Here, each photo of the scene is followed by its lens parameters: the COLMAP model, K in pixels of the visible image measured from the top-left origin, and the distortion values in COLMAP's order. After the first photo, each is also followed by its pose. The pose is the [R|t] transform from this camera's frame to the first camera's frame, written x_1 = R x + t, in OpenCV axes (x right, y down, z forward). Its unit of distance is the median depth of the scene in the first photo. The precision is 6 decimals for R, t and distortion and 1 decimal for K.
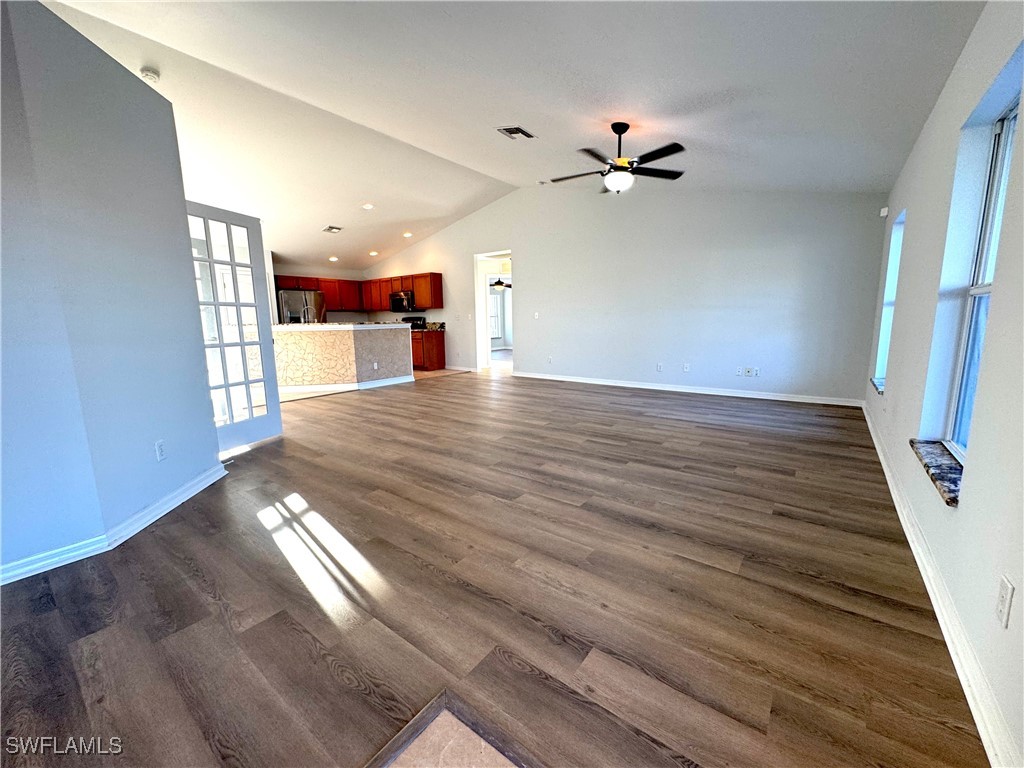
lens RADIAL K [[409.4, 0, 510.2], [0, 409.4, 383.0], [0, 0, 1]] dist [-0.003464, 0.000496]
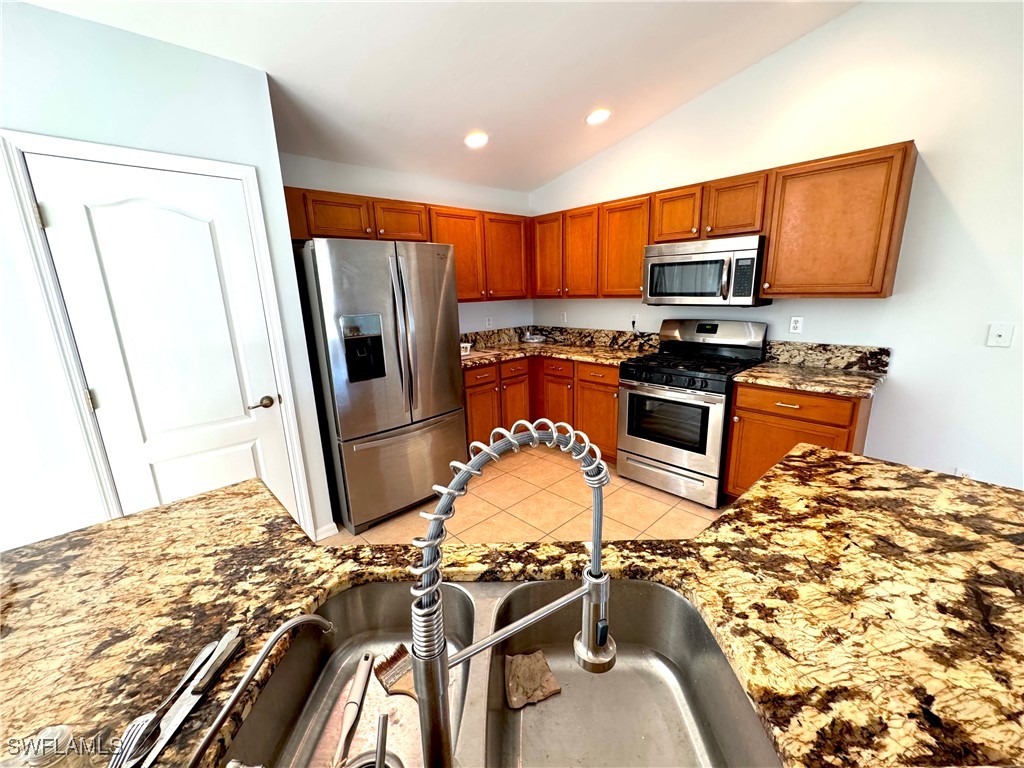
lens RADIAL K [[409.4, 0, 511.2], [0, 409.4, 384.3], [0, 0, 1]] dist [-0.003464, 0.000496]
pose [[0.985597, 0.024755, -0.167287, -0.498716], [-0.010444, 0.996250, 0.085890, -0.202638], [0.168786, -0.082905, 0.982160, 0.972301]]
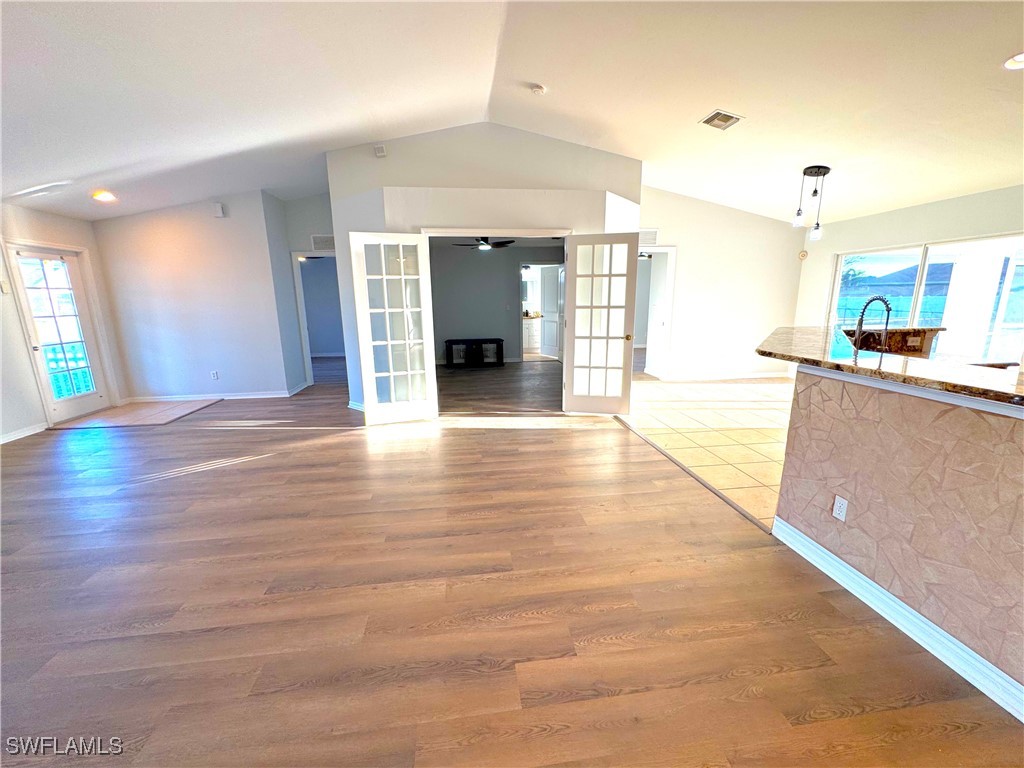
lens RADIAL K [[409.4, 0, 510.3], [0, 409.4, 384.5], [0, 0, 1]] dist [-0.003464, 0.000496]
pose [[-0.710133, 0.172867, -0.682516, 0.017448], [-0.083328, 0.941941, 0.325273, -0.210039], [0.699119, 0.287860, -0.654499, 1.063281]]
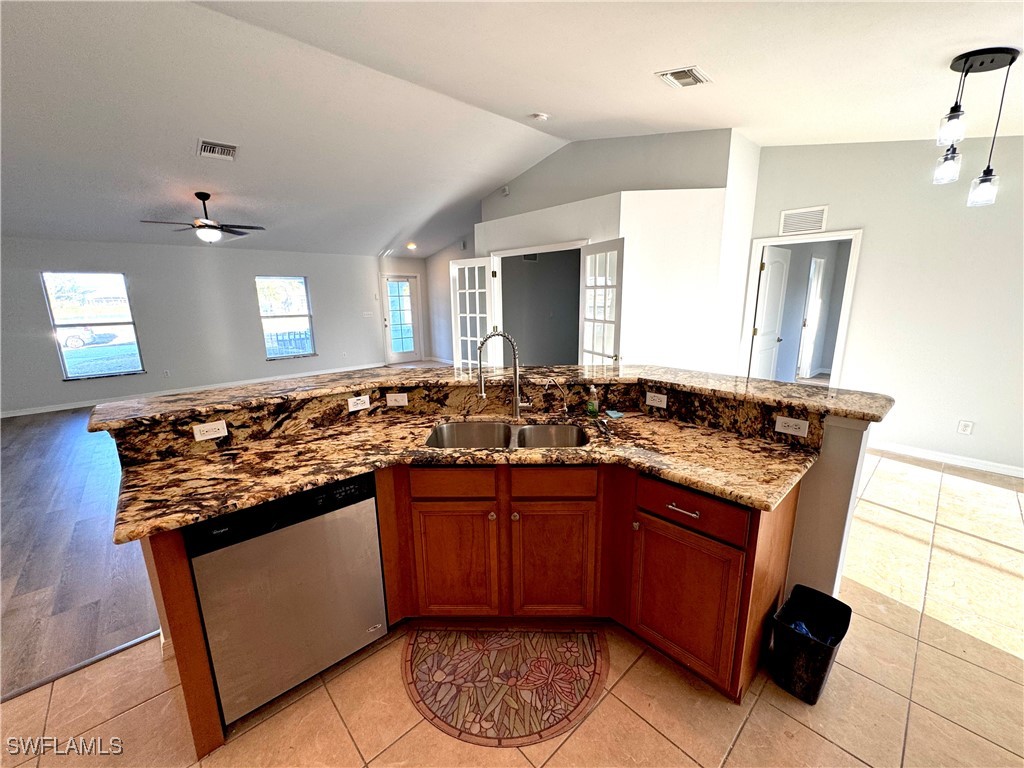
lens RADIAL K [[409.4, 0, 509.6], [0, 409.4, 384.5], [0, 0, 1]] dist [-0.003464, 0.000496]
pose [[-0.983082, -0.007300, 0.183020, -0.573148], [0.059160, 0.932996, 0.354990, -0.264403], [-0.173348, 0.359812, -0.916780, 1.326378]]
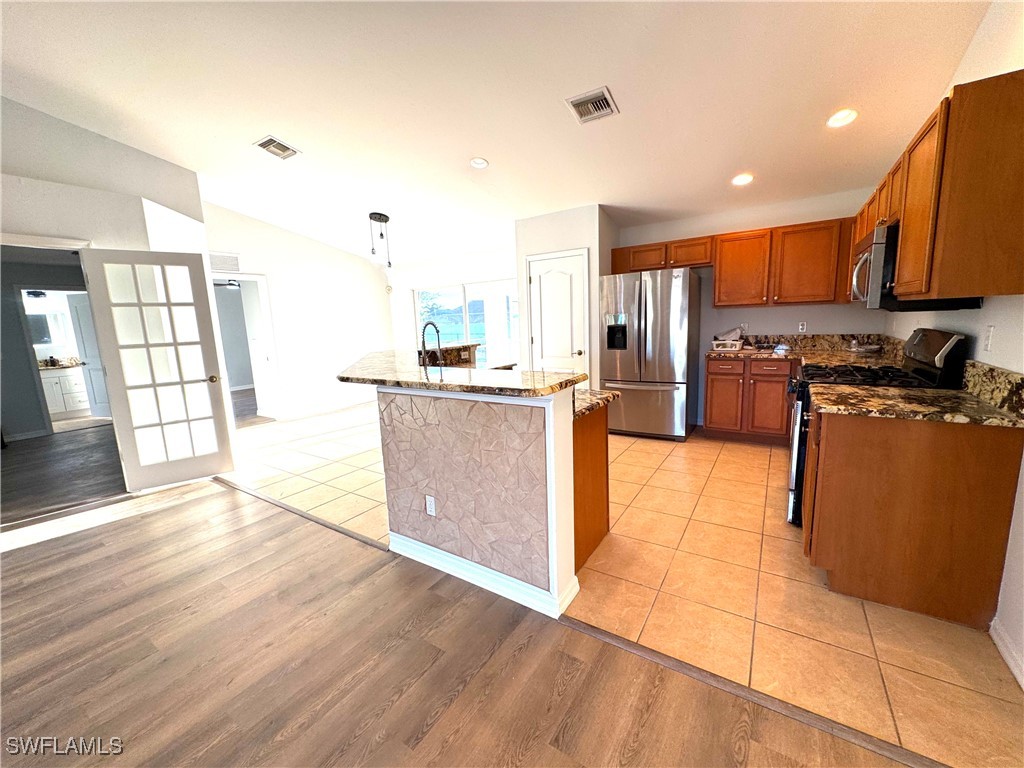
lens RADIAL K [[409.4, 0, 512.4], [0, 409.4, 384.6], [0, 0, 1]] dist [-0.003464, 0.000496]
pose [[0.067944, 0.172661, -0.982635, -0.023391], [-0.111825, 0.980023, 0.164470, -0.208753], [0.991402, 0.098708, 0.085895, 1.091042]]
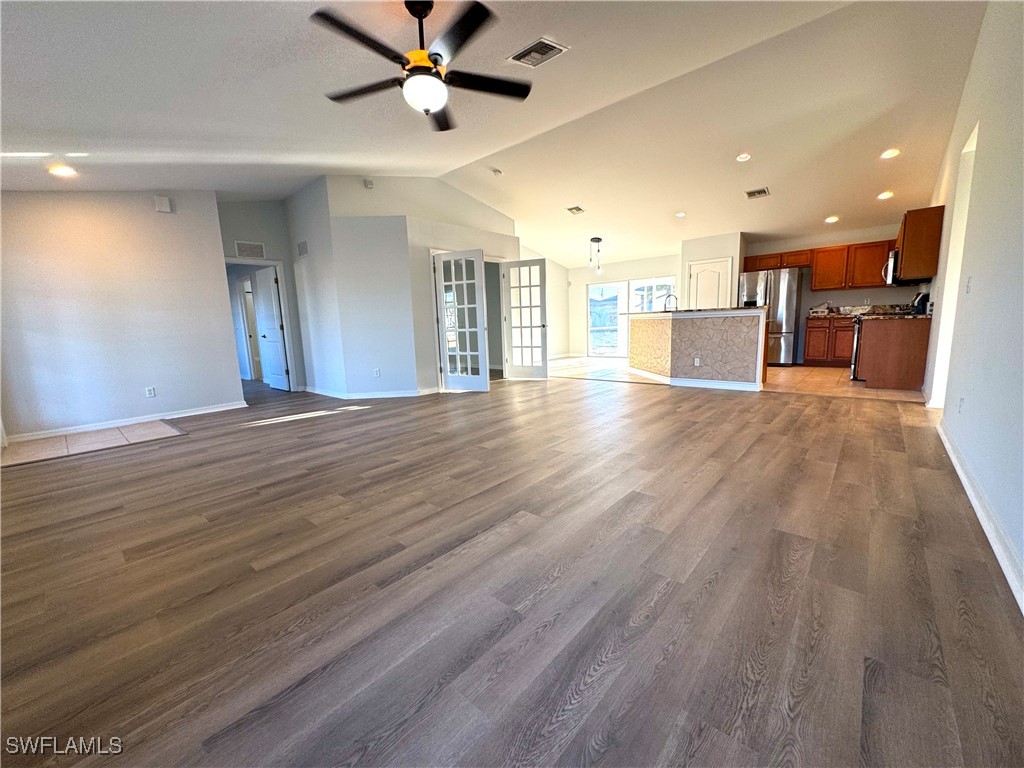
lens RADIAL K [[409.4, 0, 511.5], [0, 409.4, 384.8], [0, 0, 1]] dist [-0.003464, 0.000496]
pose [[-0.068364, 0.170536, -0.982977, 0.554982], [-0.114662, 0.977410, 0.177545, -0.107506], [0.991049, 0.124848, -0.047266, 0.713852]]
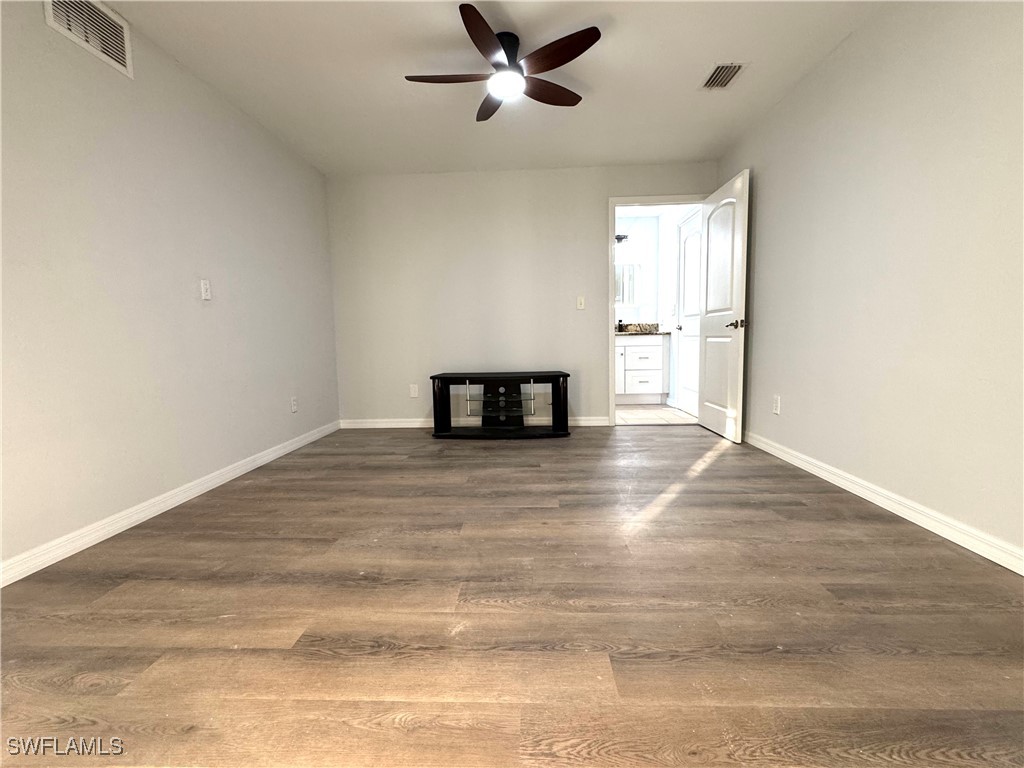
lens RADIAL K [[464.3, 0, 510.0], [0, 464.3, 387.4], [0, 0, 1]] dist [0.001187, 0.000814]
pose [[-0.819303, 0.094451, -0.565527, -0.451841], [-0.052913, 0.969673, 0.238607, -0.049021], [0.570913, 0.225416, -0.789459, 0.613991]]
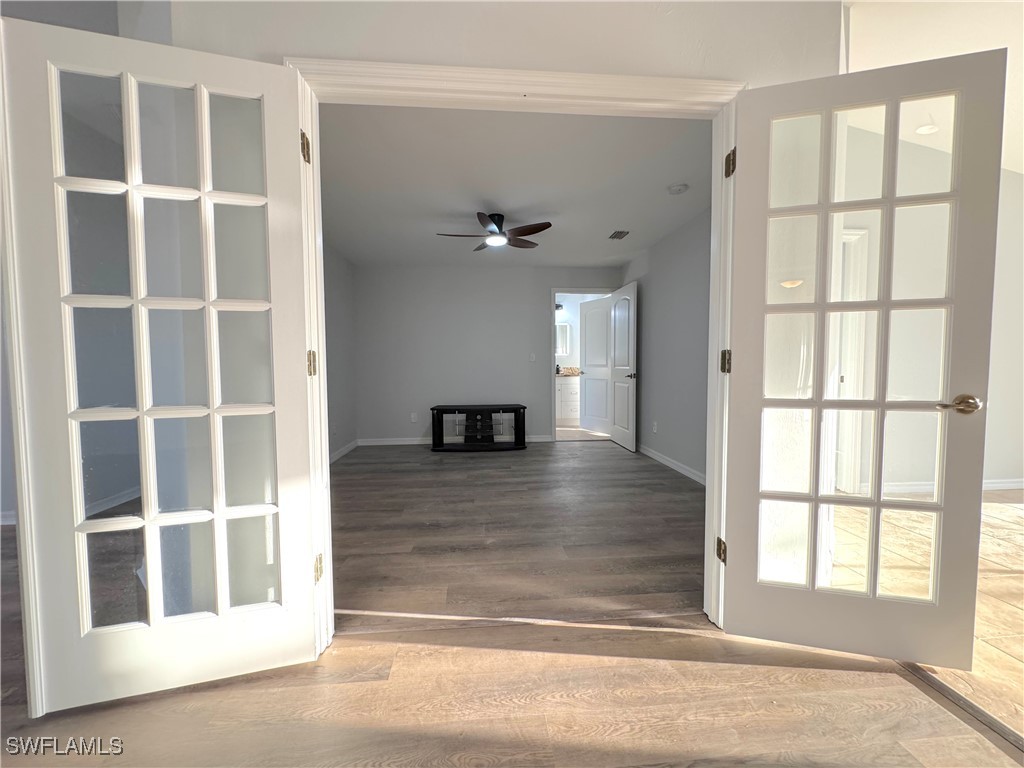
lens RADIAL K [[409.4, 0, 514.7], [0, 409.4, 386.9], [0, 0, 1]] dist [-0.003464, 0.000496]
pose [[-0.732911, 0.058813, -0.677778, -0.310121], [-0.085519, 0.980389, 0.177547, -0.101240], [0.674928, 0.188089, -0.713509, 0.717963]]
